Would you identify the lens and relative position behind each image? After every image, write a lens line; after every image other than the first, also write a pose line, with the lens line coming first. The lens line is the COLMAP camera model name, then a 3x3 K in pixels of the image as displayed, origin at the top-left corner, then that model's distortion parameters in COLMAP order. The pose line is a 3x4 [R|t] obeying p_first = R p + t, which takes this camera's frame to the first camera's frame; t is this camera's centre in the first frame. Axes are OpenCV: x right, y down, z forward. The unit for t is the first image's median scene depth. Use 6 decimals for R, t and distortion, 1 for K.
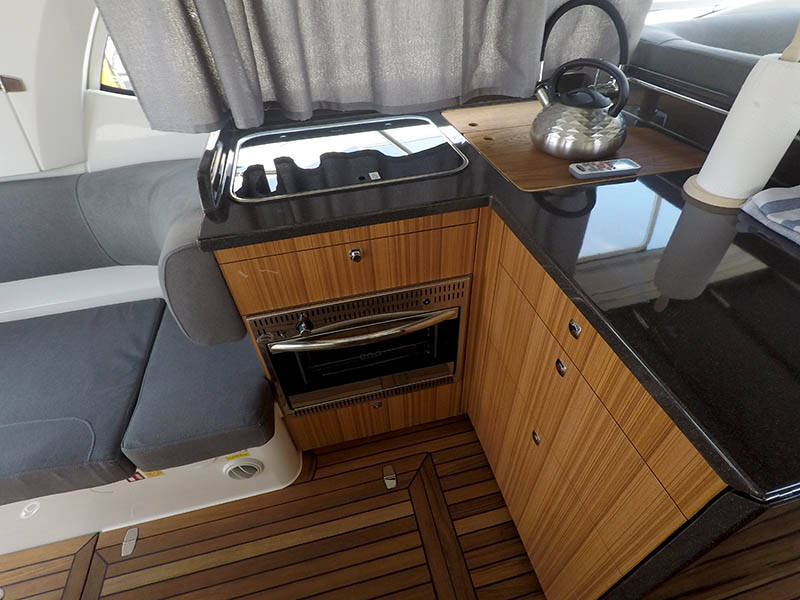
lens RADIAL K [[404.6, 0, 401.6], [0, 404.6, 302.4], [0, 0, 1]] dist [0.000275, -0.000120]
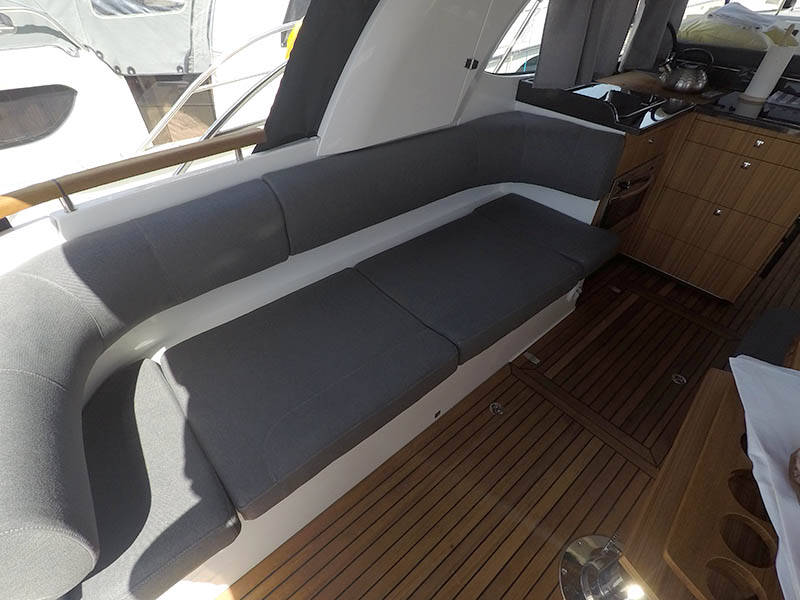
lens RADIAL K [[417.1, 0, 410.6], [0, 417.1, 301.0], [0, 0, 1]] dist [0.000614, 0.001692]
pose [[0.867091, -0.259441, 0.425256, -1.949583], [0.270248, 0.962120, 0.035942, 0.227366], [-0.418472, 0.083760, 0.904359, -0.308885]]
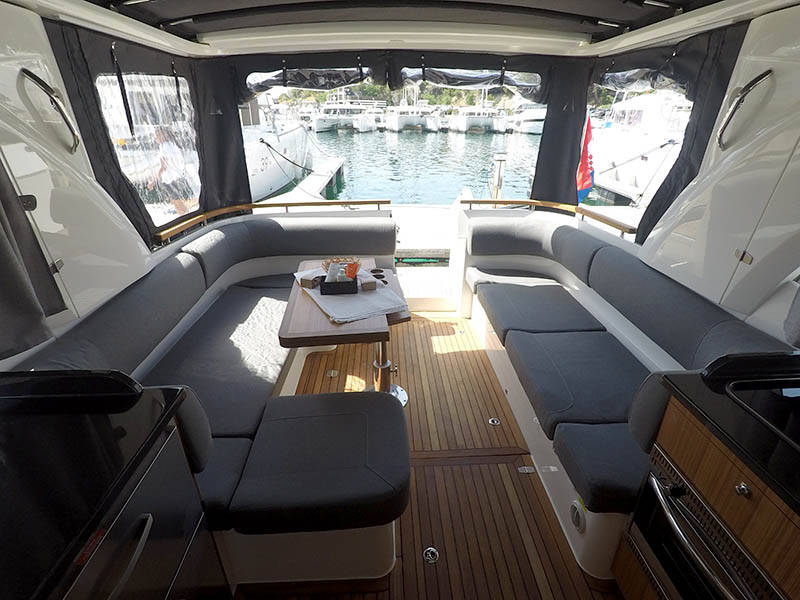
lens RADIAL K [[400.1, 0, 404.2], [0, 400.1, 306.2], [0, 0, 1]] dist [-0.002246, -0.000308]
pose [[-0.179083, 0.457538, -0.870969, 0.574016], [-0.650164, 0.609383, 0.453804, -0.239661], [0.738387, 0.647542, 0.188345, -0.090447]]
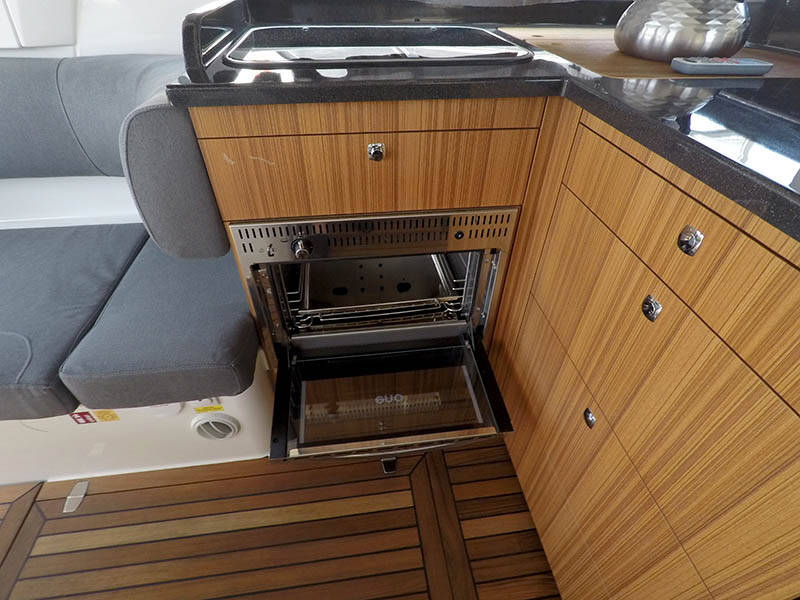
lens RADIAL K [[400.1, 0, 404.2], [0, 400.1, 306.2], [0, 0, 1]] dist [-0.002246, -0.000308]
pose [[0.993622, 0.106407, -0.037317, -0.001057], [-0.106771, 0.994252, -0.007903, 0.147610], [0.036262, 0.011837, 0.999272, 0.213360]]
